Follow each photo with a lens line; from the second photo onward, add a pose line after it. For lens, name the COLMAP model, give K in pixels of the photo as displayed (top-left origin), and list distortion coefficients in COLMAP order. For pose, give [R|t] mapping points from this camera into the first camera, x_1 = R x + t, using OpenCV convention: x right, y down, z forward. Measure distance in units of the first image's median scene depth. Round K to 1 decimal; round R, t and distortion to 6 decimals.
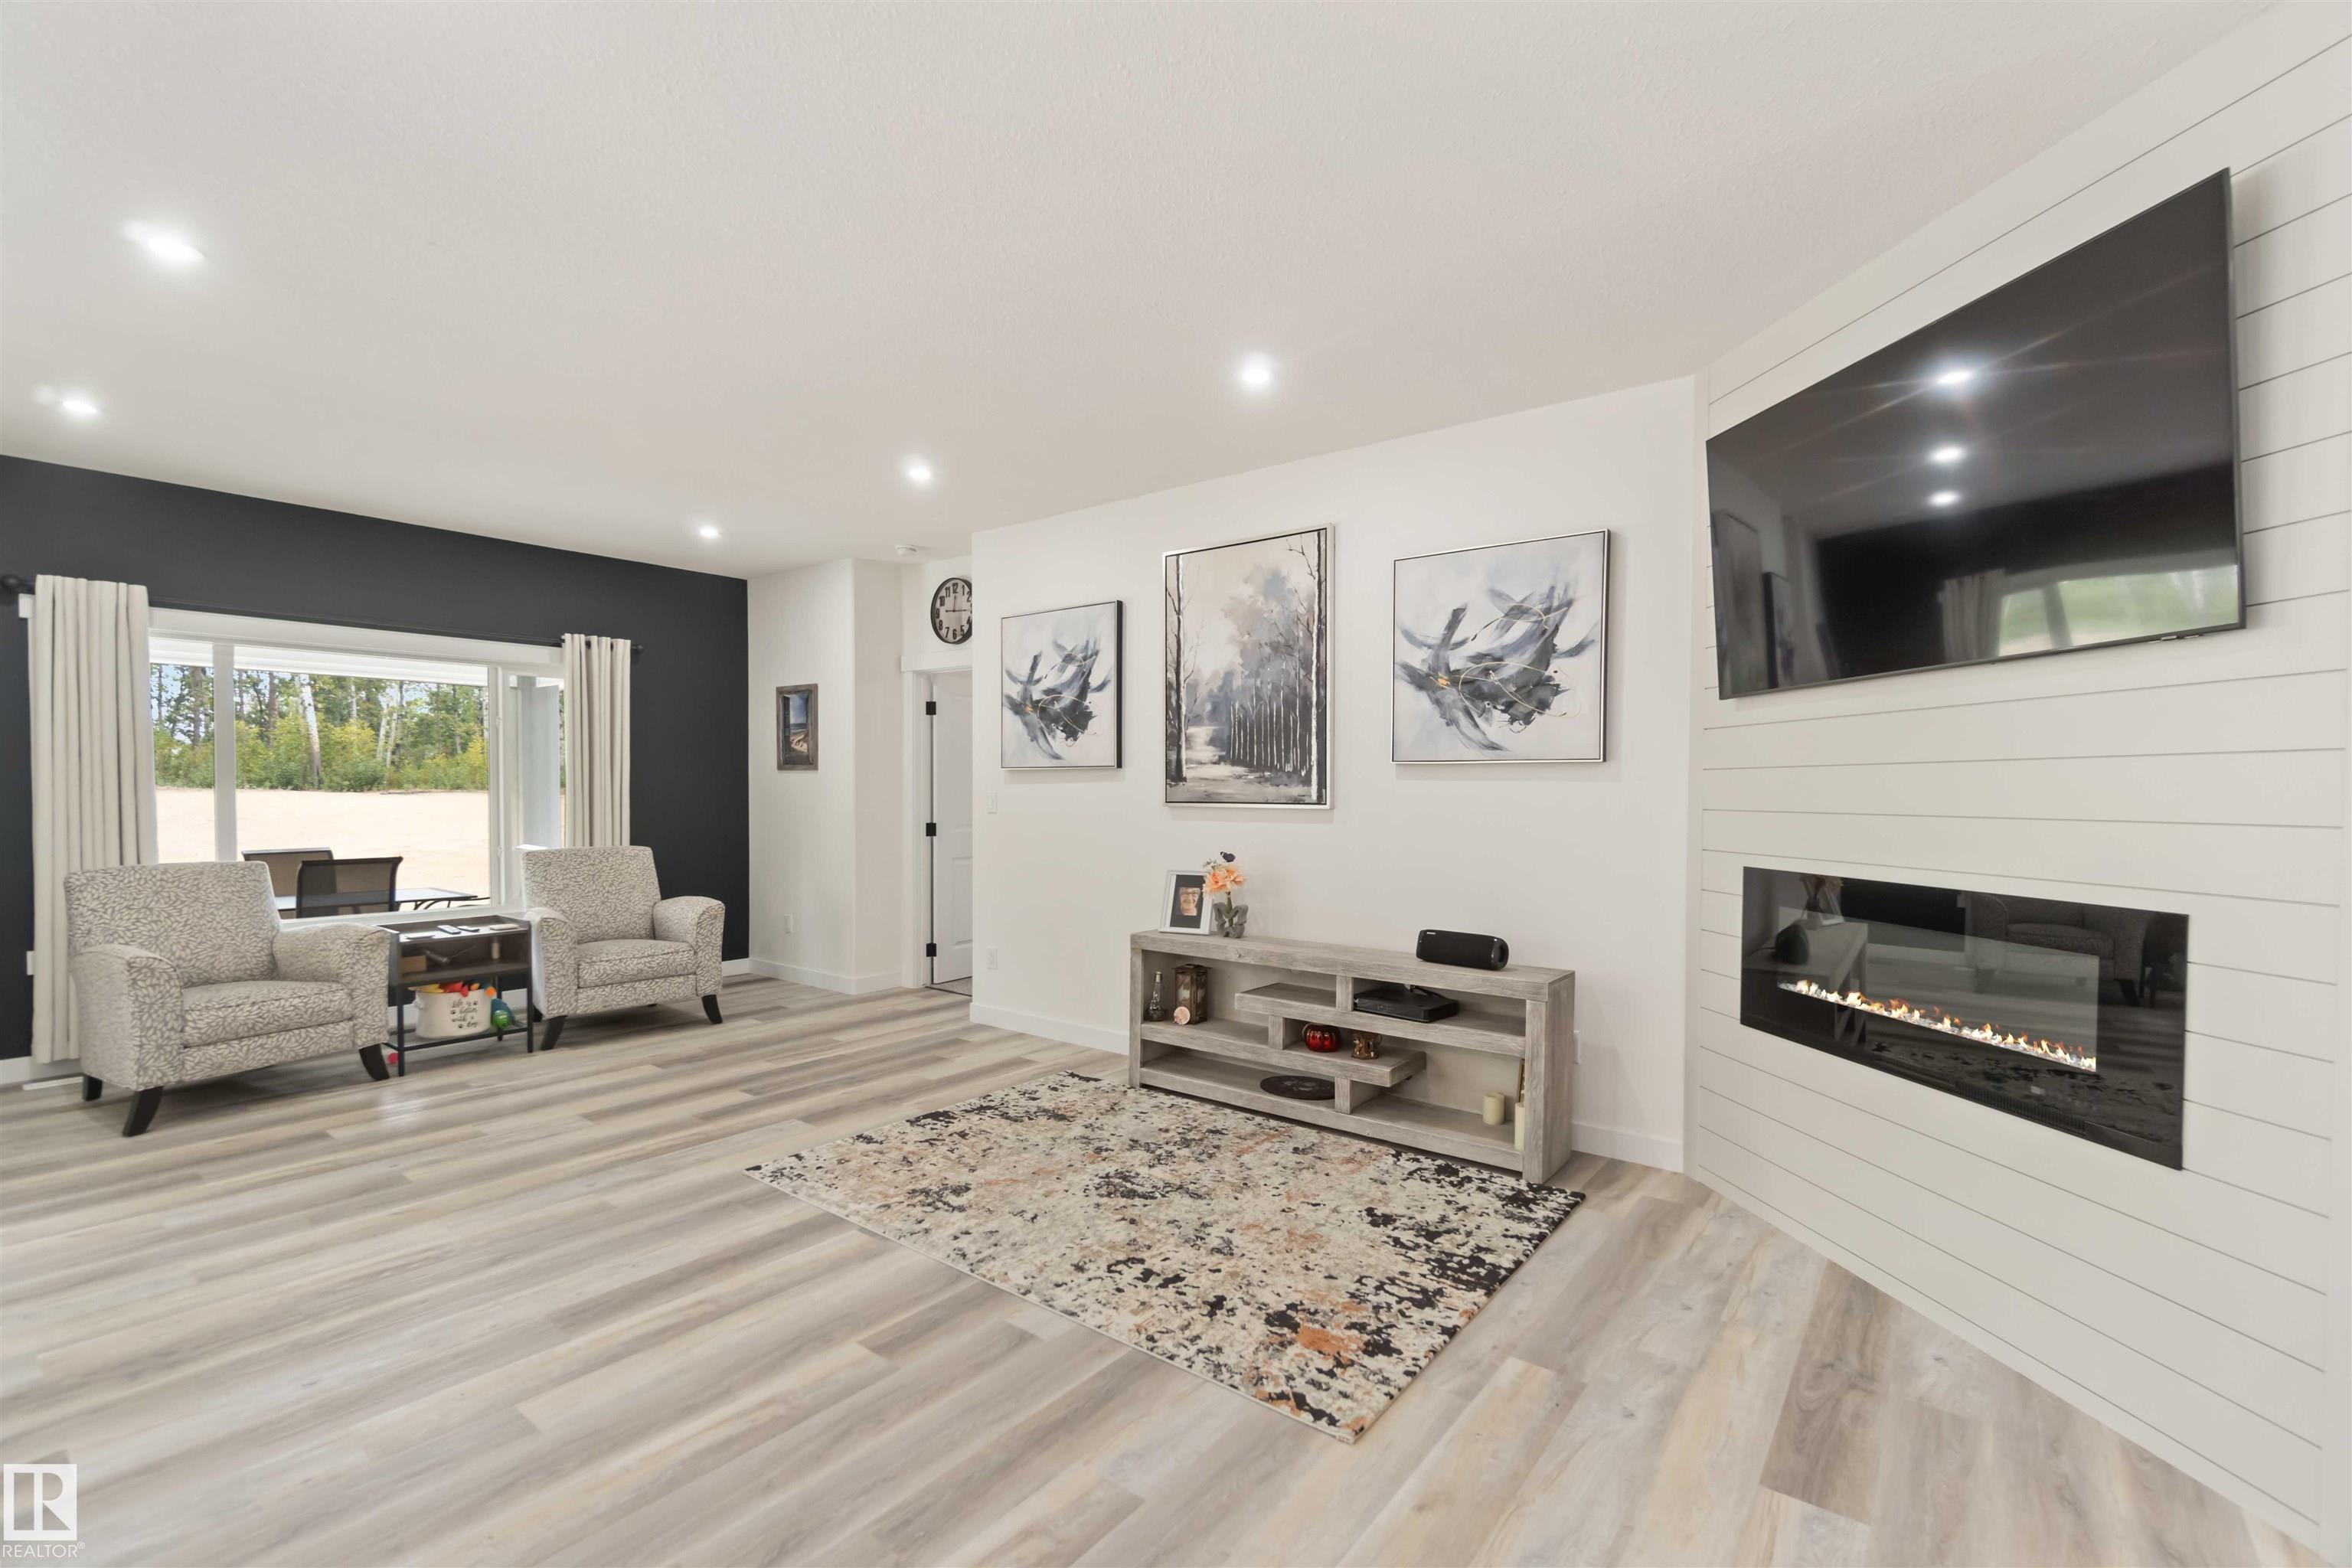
lens RADIAL K [[1029.4, 0, 1172.1], [0, 1029.4, 813.6], [0, 0, 1]] dist [-0.003359, -0.000099]
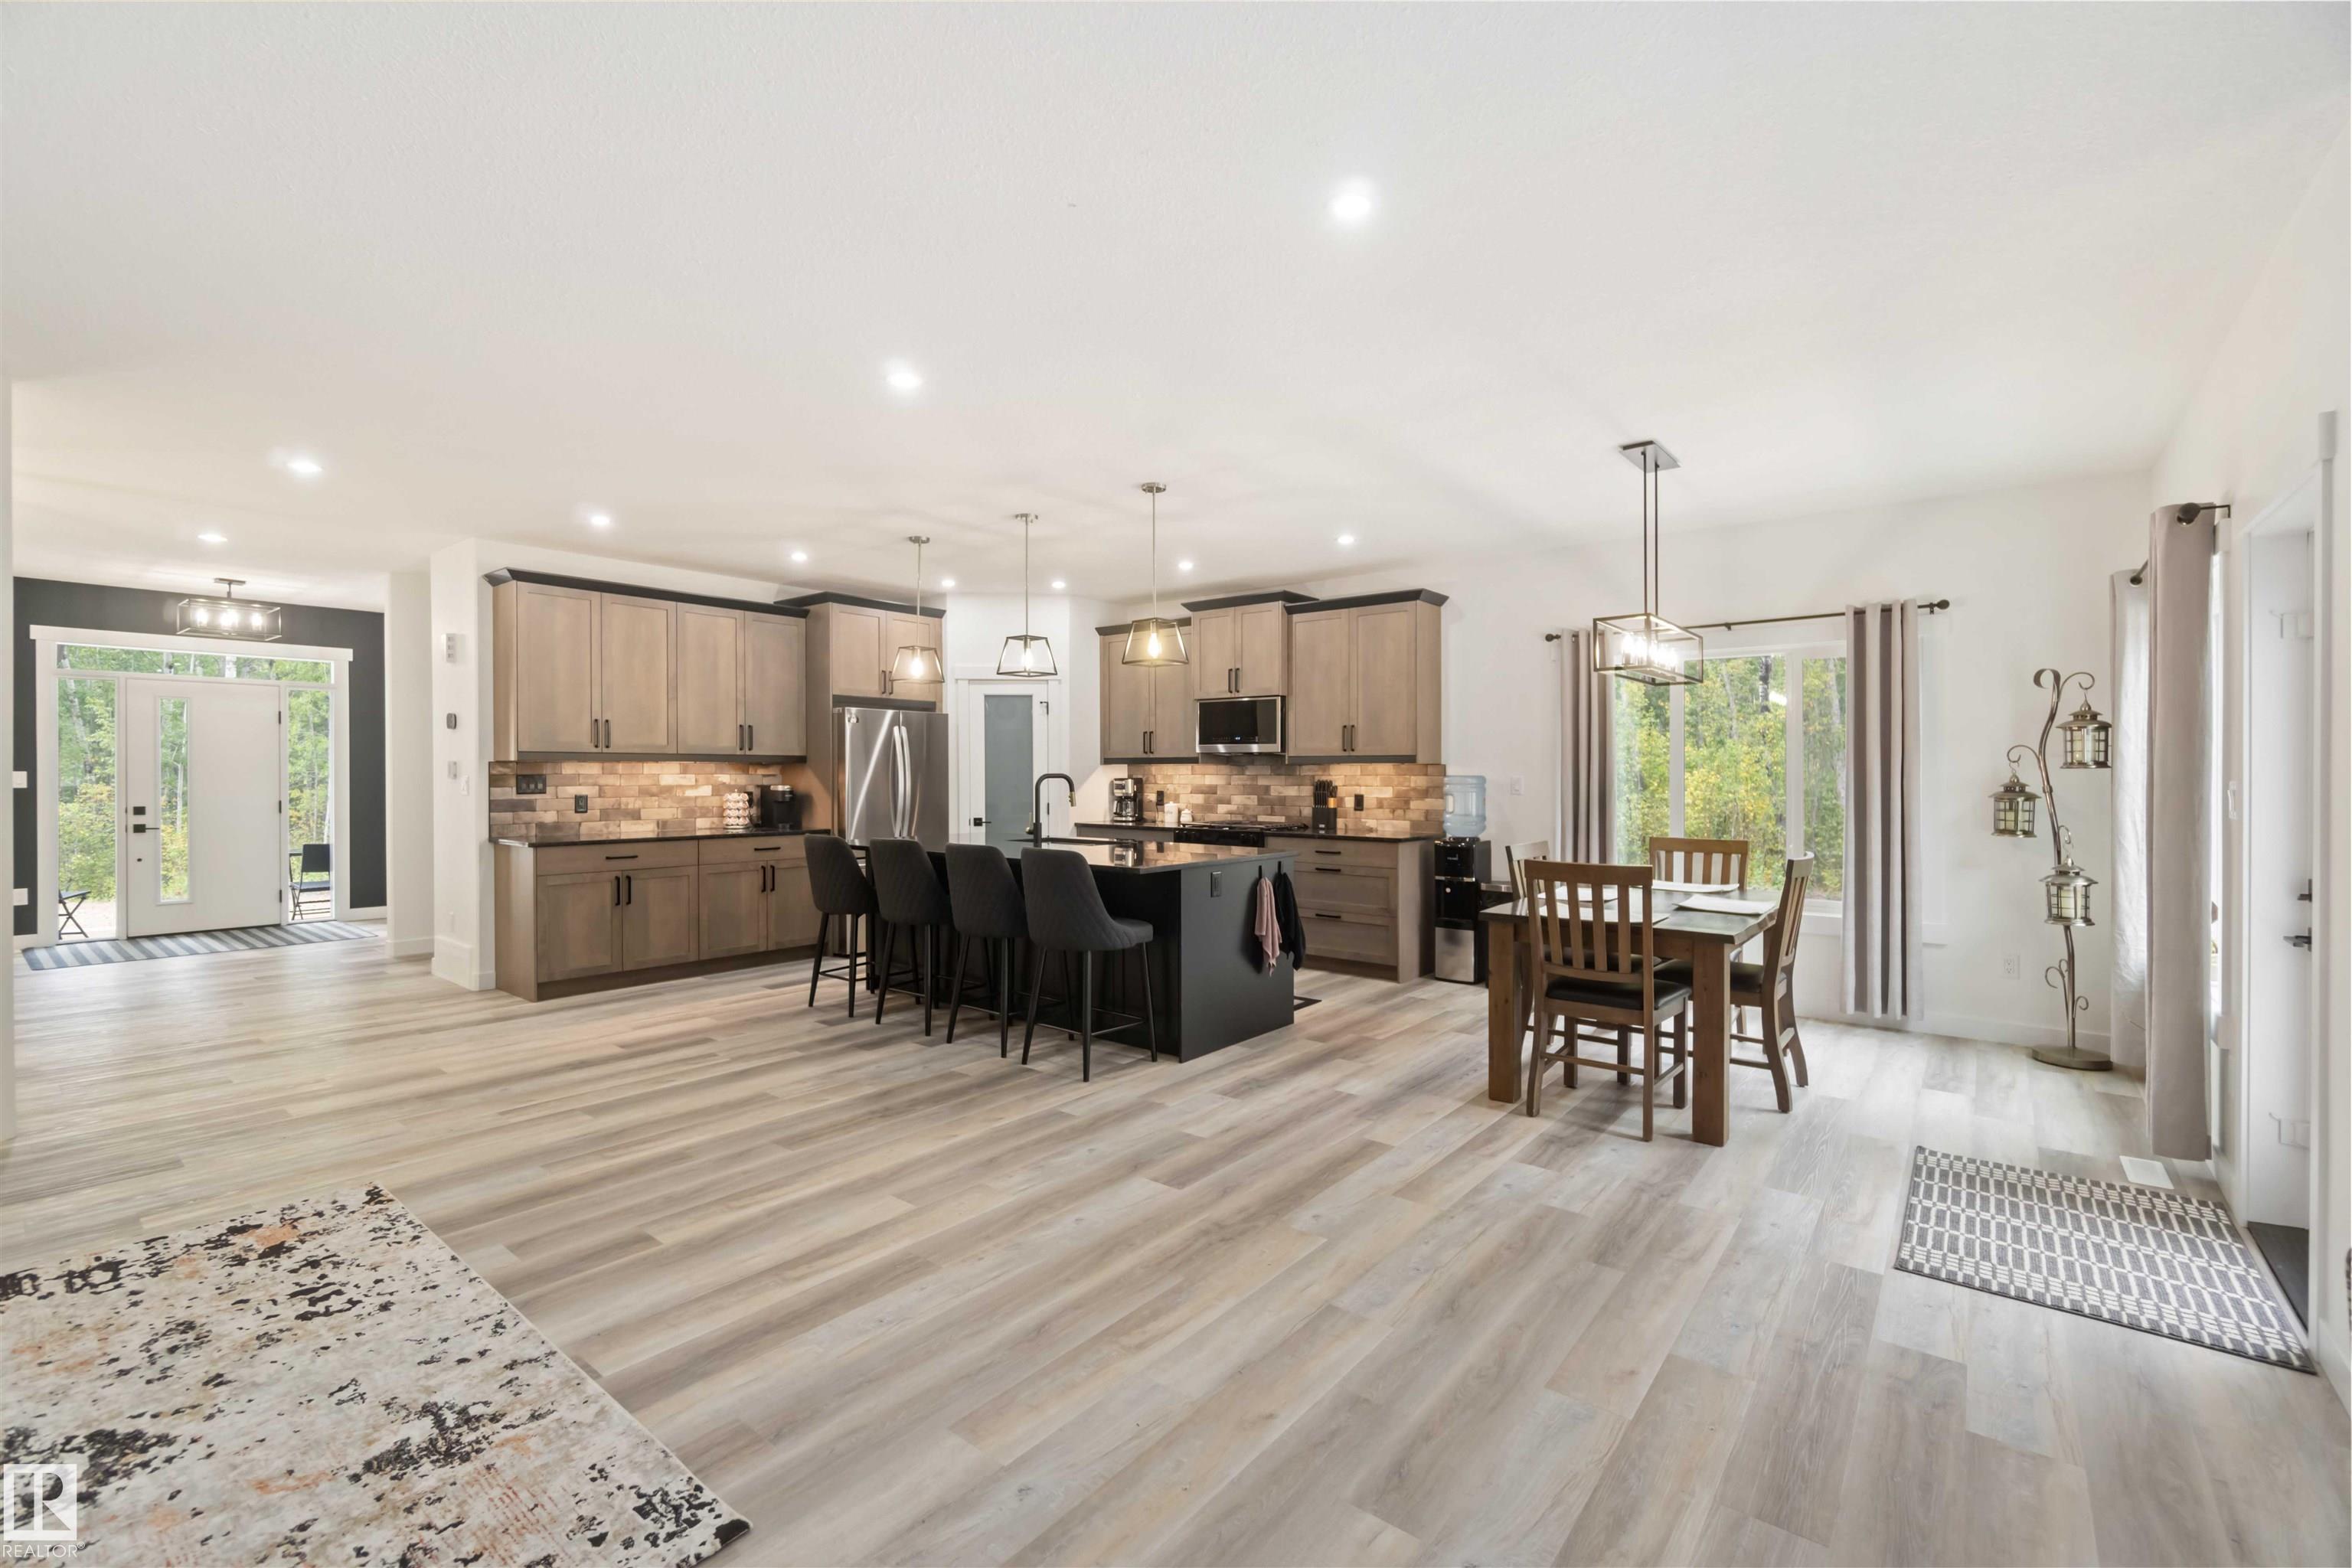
lens RADIAL K [[1009.0, 0, 1165.4], [0, 1009.0, 789.2], [0, 0, 1]] dist [-0.004259, 0.000324]
pose [[-0.999742, -0.007815, 0.021334, -0.493797], [-0.006904, 0.999074, 0.042456, -0.031371], [-0.021646, 0.042297, -0.998871, 1.159109]]
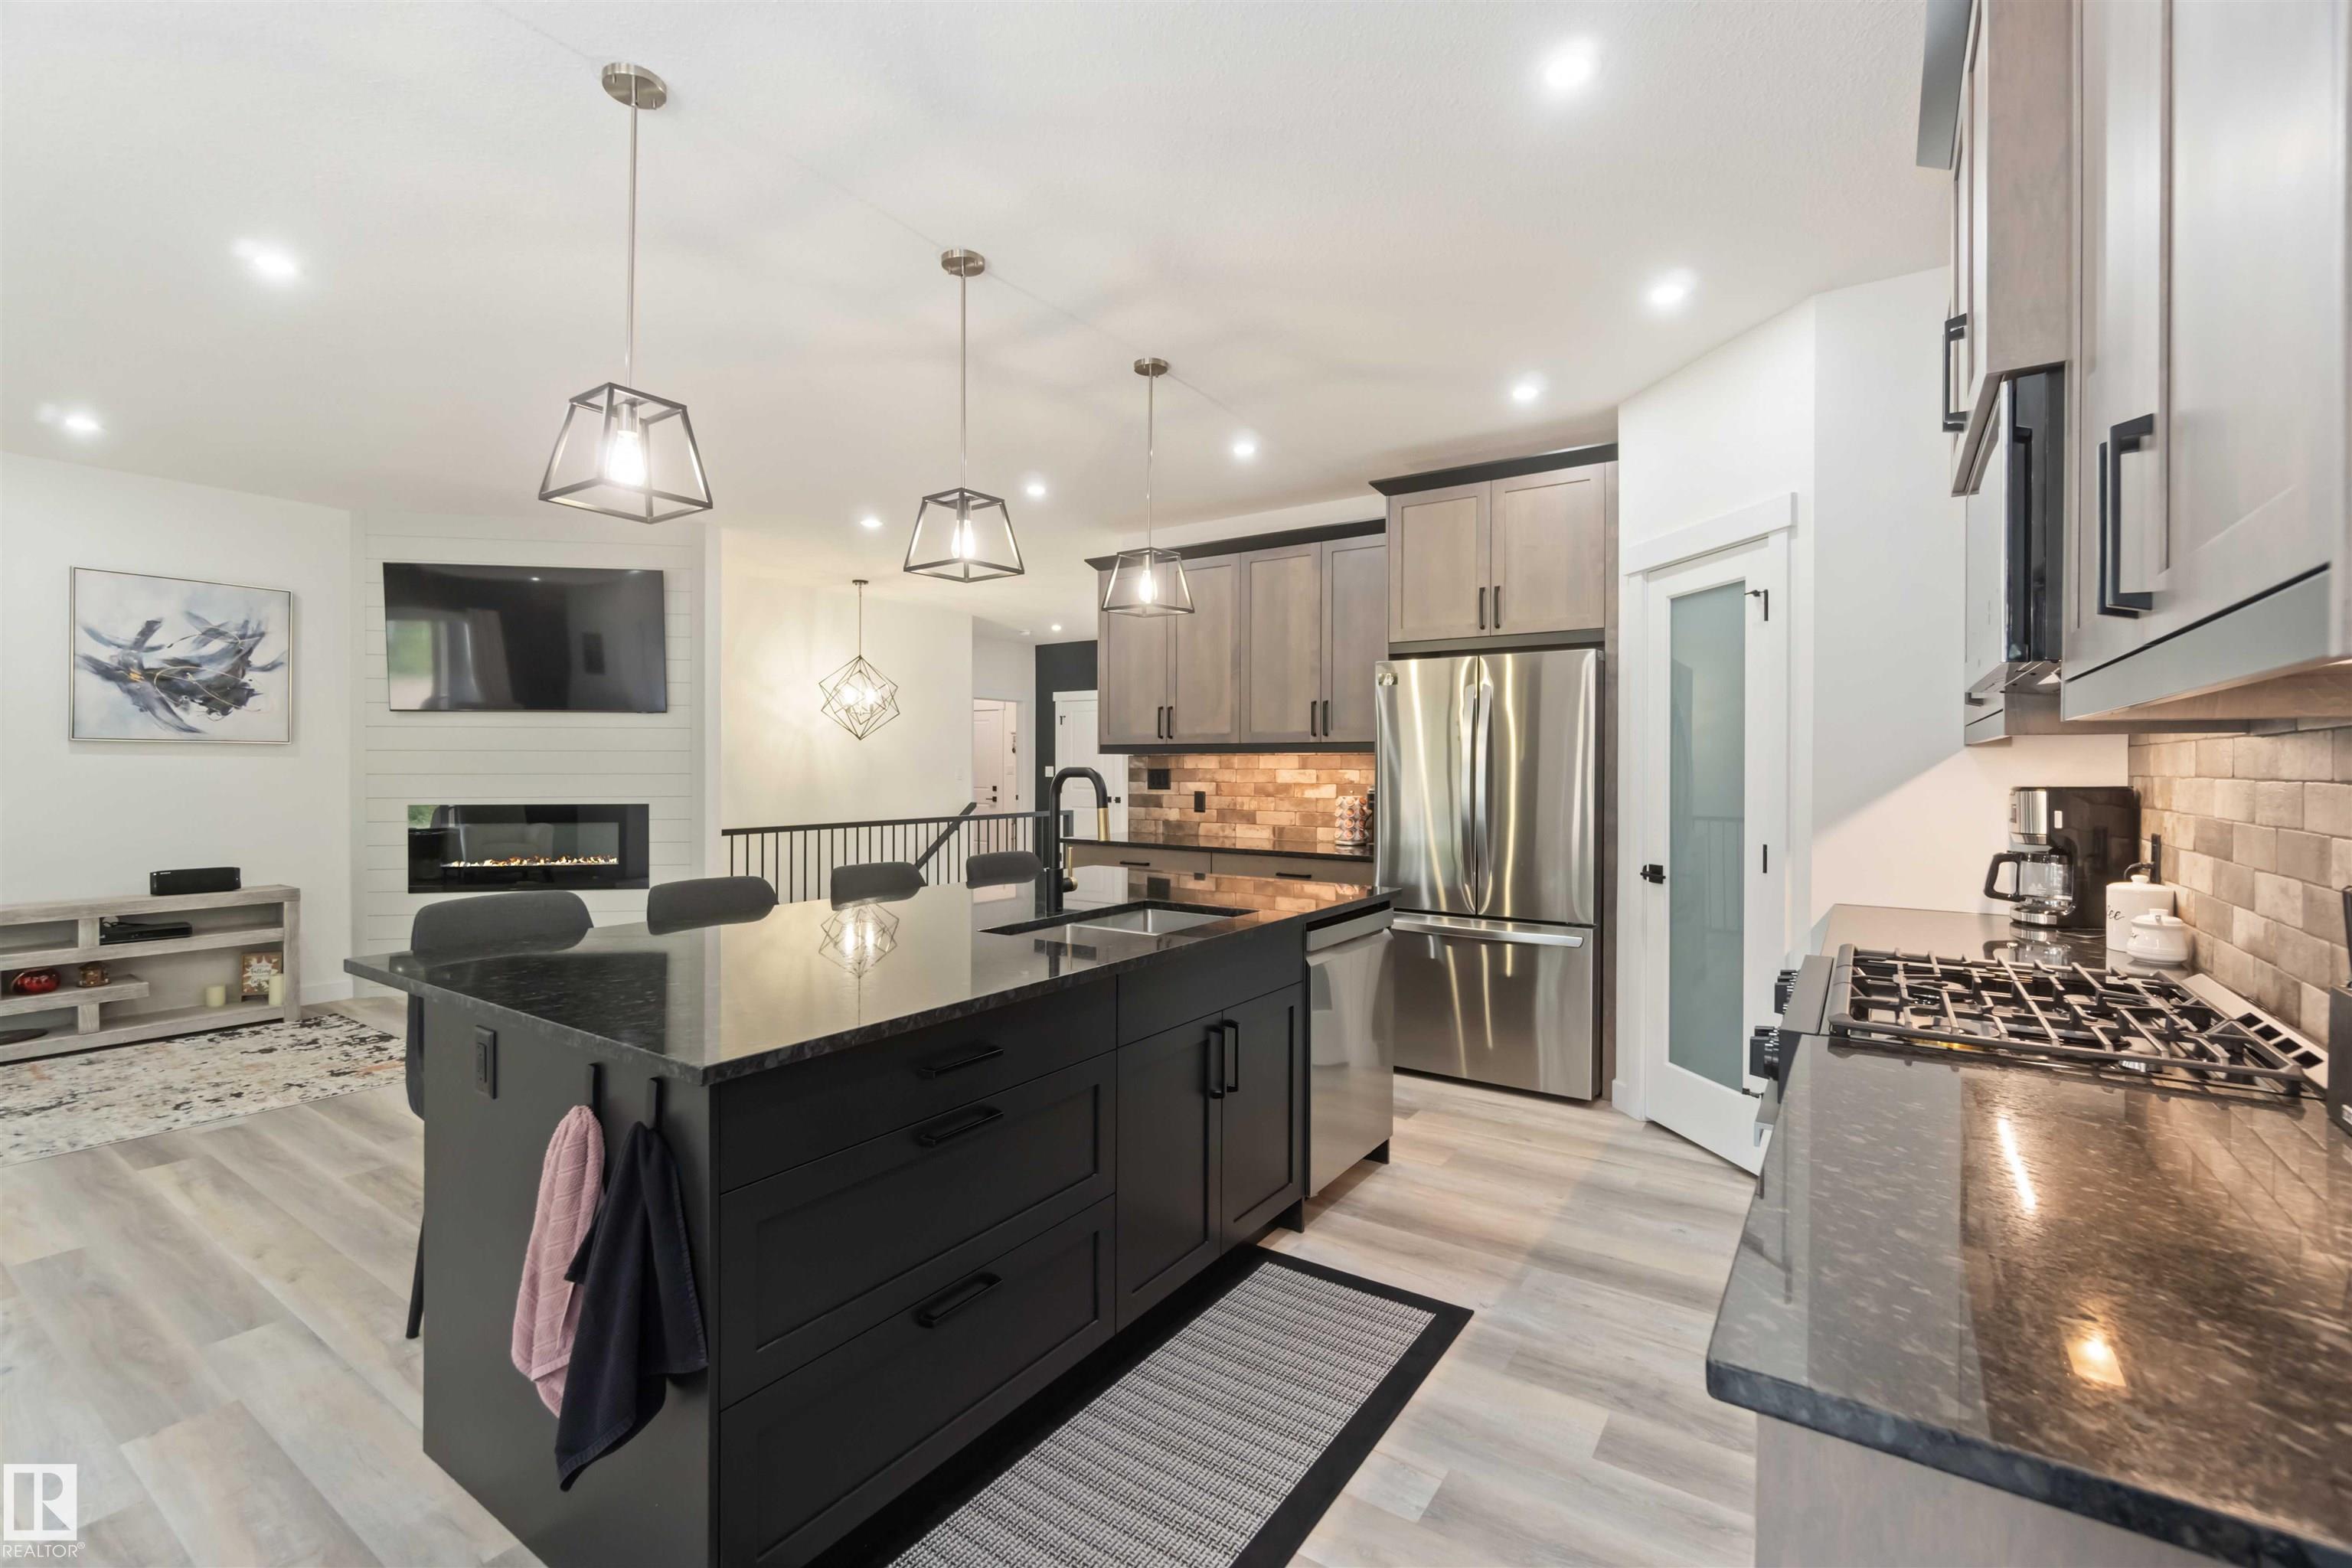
lens RADIAL K [[1026.1, 0, 1167.8], [0, 1026.1, 775.5], [0, 0, 1]] dist [-0.007942, 0.000104]
pose [[-0.059750, -0.015351, 0.998095, -0.944777], [0.022447, 0.999608, 0.016718, 0.000279], [-0.997961, 0.023403, -0.059382, -0.160205]]
